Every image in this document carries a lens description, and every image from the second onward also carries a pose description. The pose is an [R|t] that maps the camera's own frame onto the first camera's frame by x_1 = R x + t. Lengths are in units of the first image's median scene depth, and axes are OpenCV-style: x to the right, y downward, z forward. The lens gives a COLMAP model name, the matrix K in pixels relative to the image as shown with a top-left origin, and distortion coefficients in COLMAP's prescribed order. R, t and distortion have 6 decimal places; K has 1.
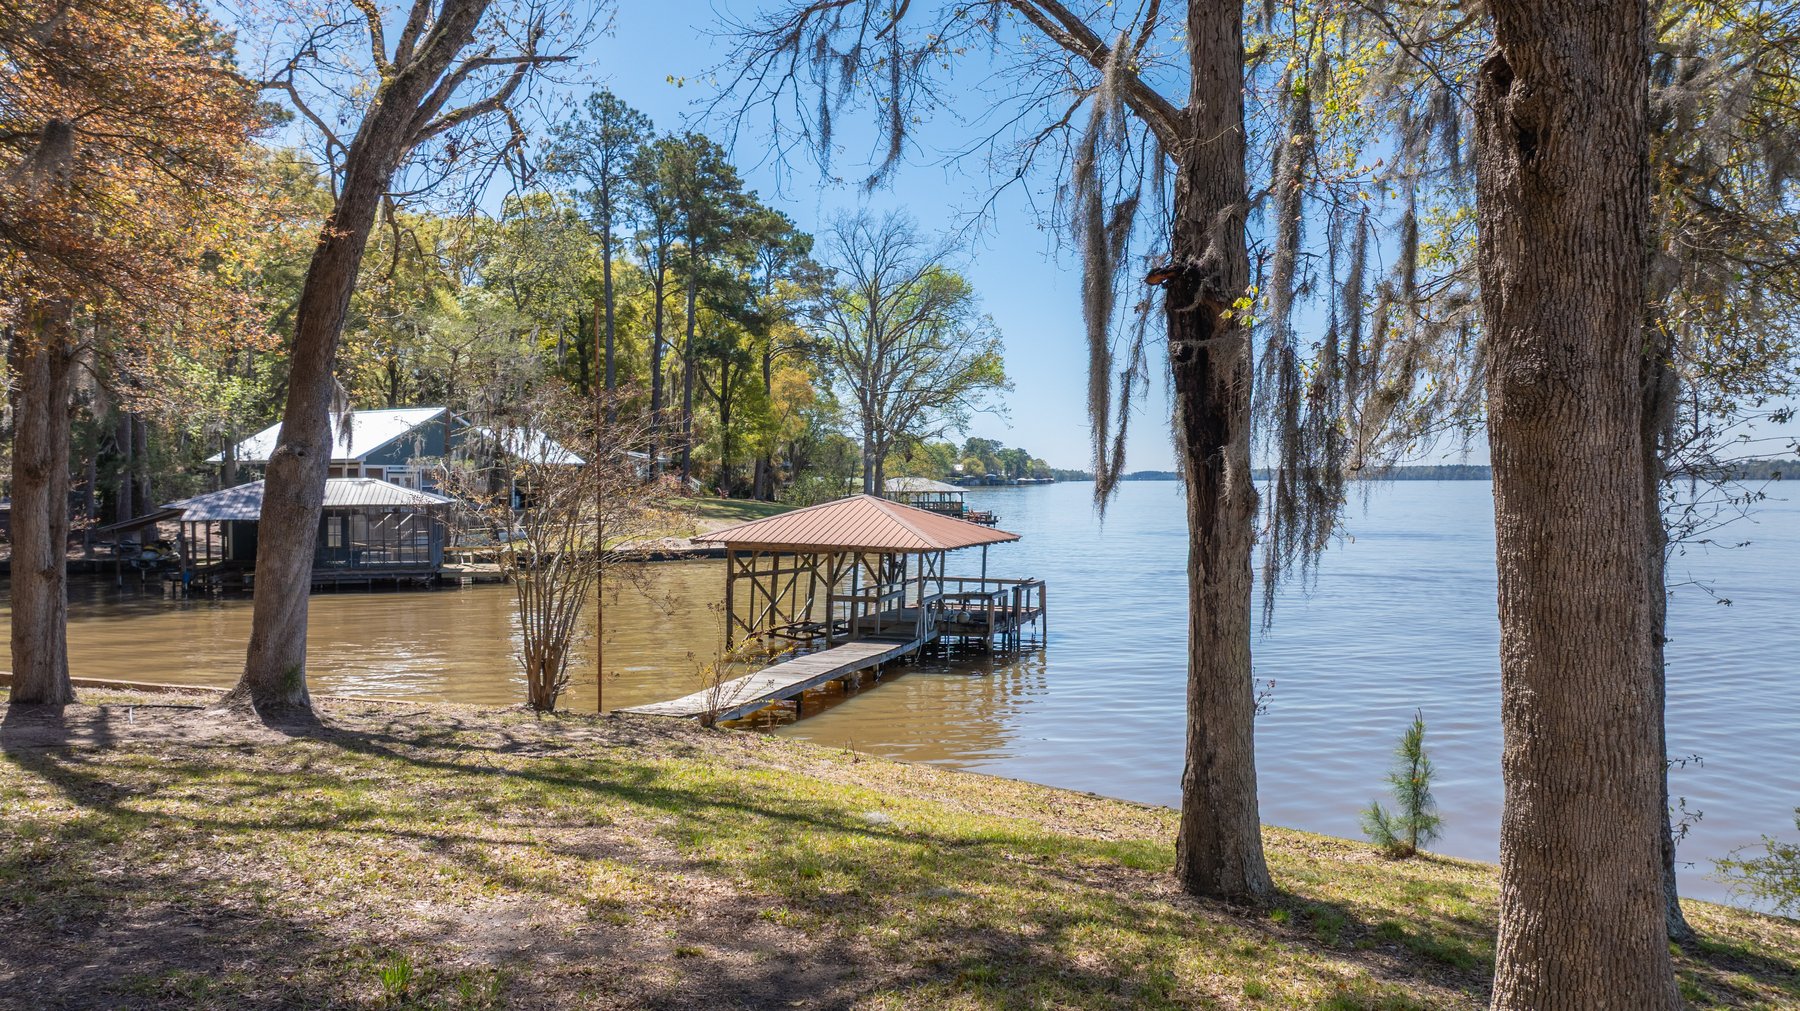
lens RADIAL K [[1266.4, 0, 909.9], [0, 1266.4, 500.9], [0, 0, 1]] dist [-0.022167, 0.002886]
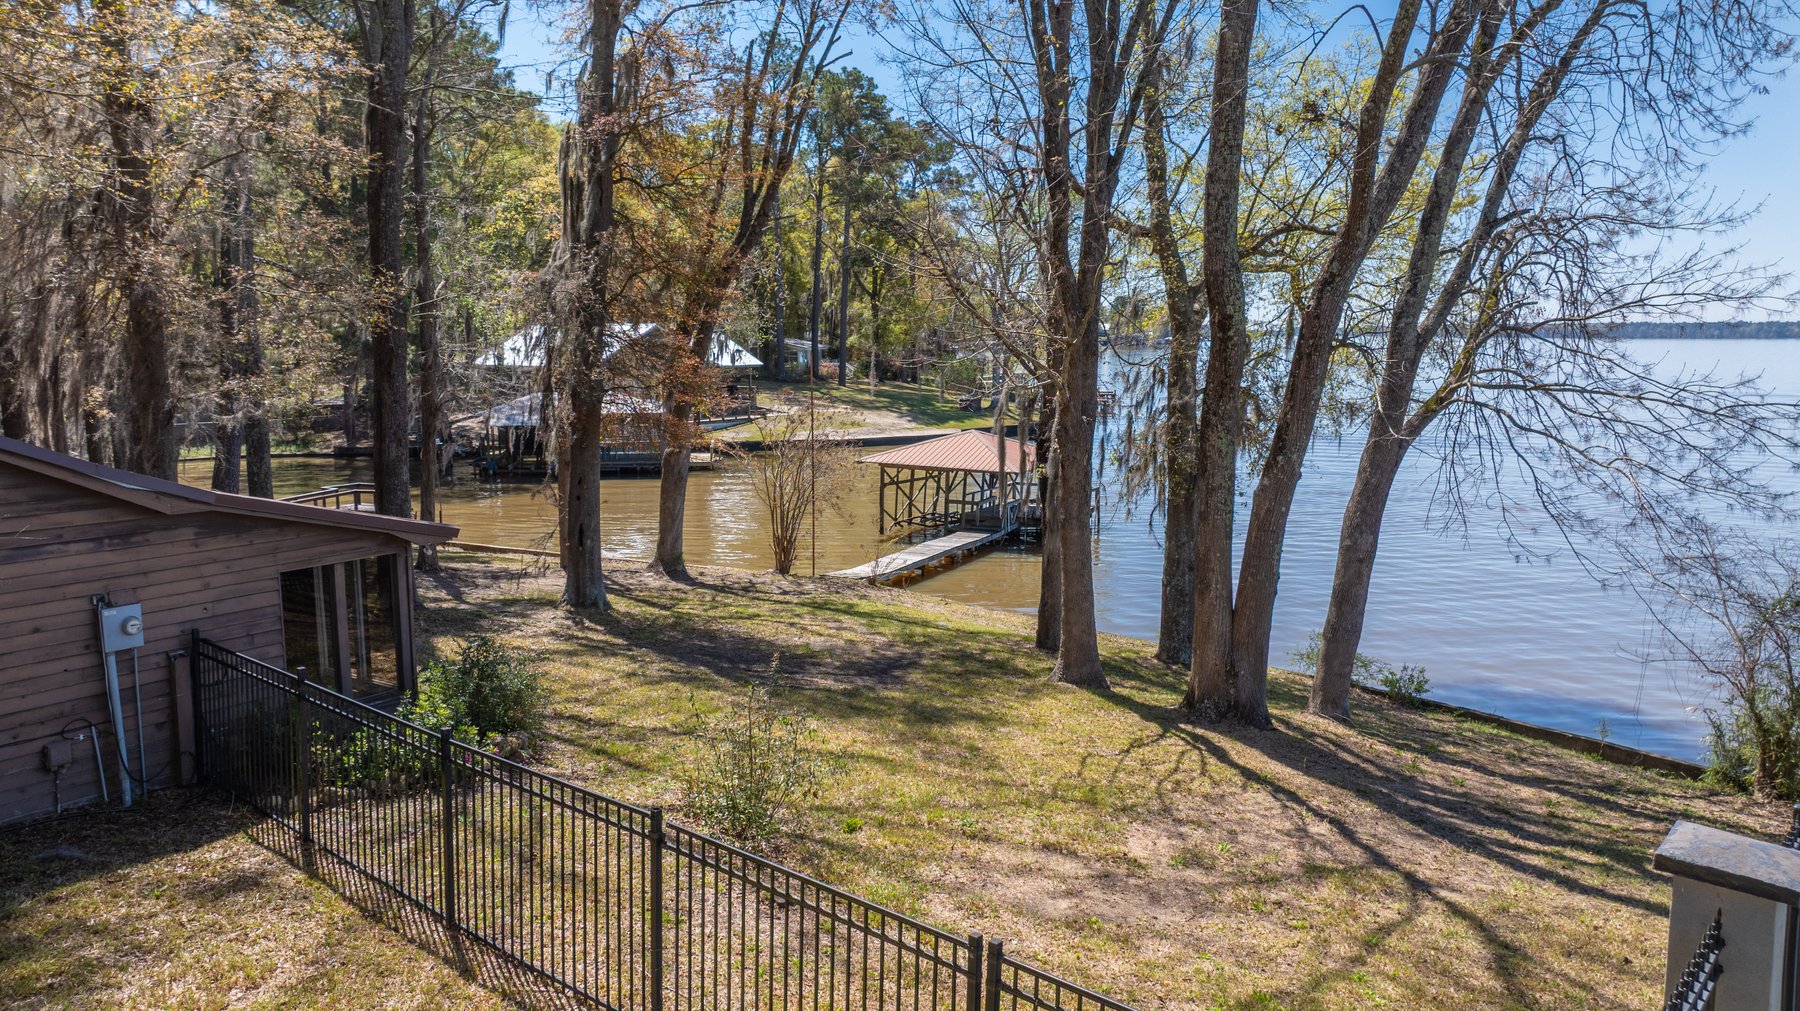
lens RADIAL K [[1266.4, 0, 909.9], [0, 1266.4, 500.9], [0, 0, 1]] dist [-0.022167, 0.002886]
pose [[0.993236, 0.018917, -0.114563, 0.063745], [-0.005607, 0.993303, 0.115406, -0.094323], [0.115978, -0.113983, 0.986690, -0.486546]]
